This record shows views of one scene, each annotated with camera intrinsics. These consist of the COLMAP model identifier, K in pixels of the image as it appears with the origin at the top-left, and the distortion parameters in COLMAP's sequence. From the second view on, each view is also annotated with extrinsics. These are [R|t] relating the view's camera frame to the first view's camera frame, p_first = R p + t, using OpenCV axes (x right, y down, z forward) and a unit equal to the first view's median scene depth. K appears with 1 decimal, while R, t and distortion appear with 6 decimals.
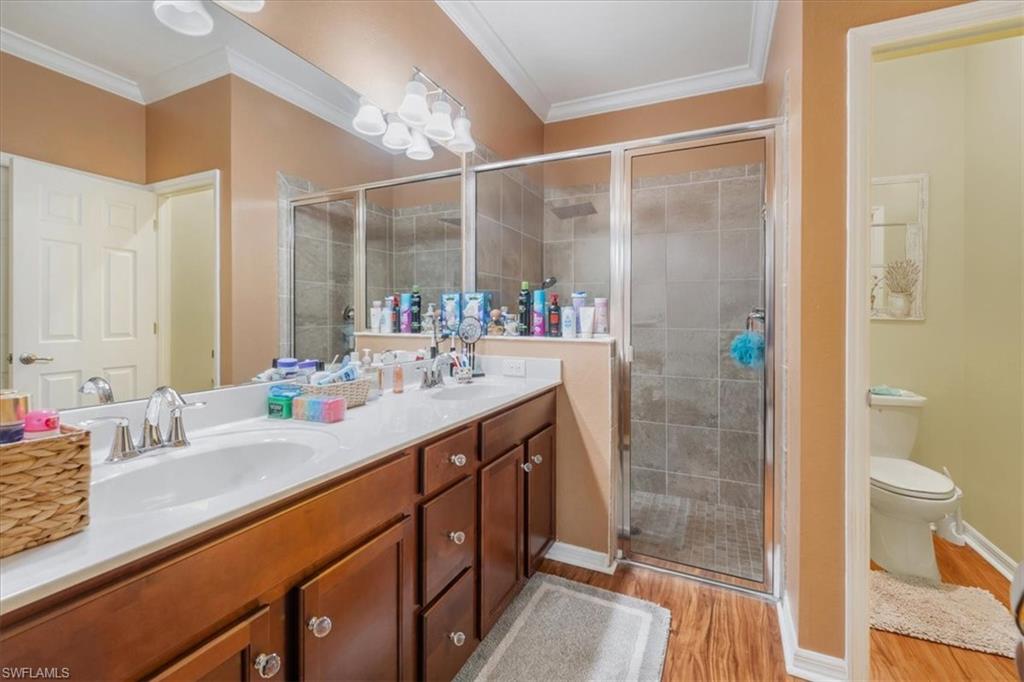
lens RADIAL K [[424.4, 0, 494.8], [0, 424.4, 323.0], [0, 0, 1]] dist [-0.001095, -0.000162]
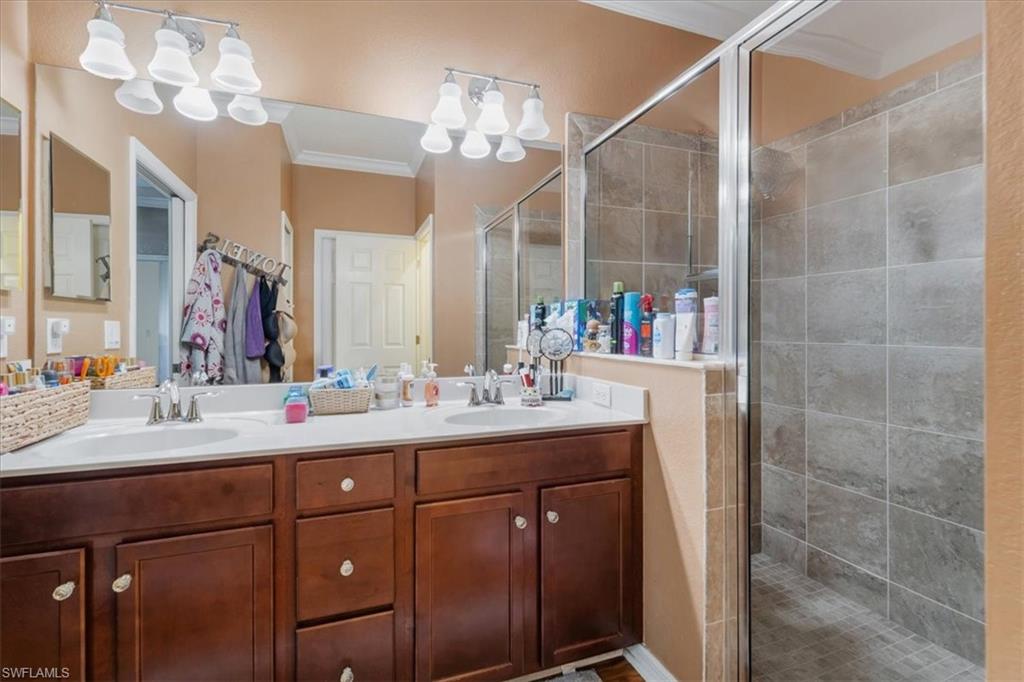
lens RADIAL K [[418.0, 0, 510.5], [0, 418.0, 332.6], [0, 0, 1]] dist [-0.003790, -0.000273]
pose [[0.712952, -0.003589, -0.701204, 0.463644], [-0.002018, 0.999972, -0.007169, -0.001768], [0.701210, 0.006526, 0.712925, 0.337195]]
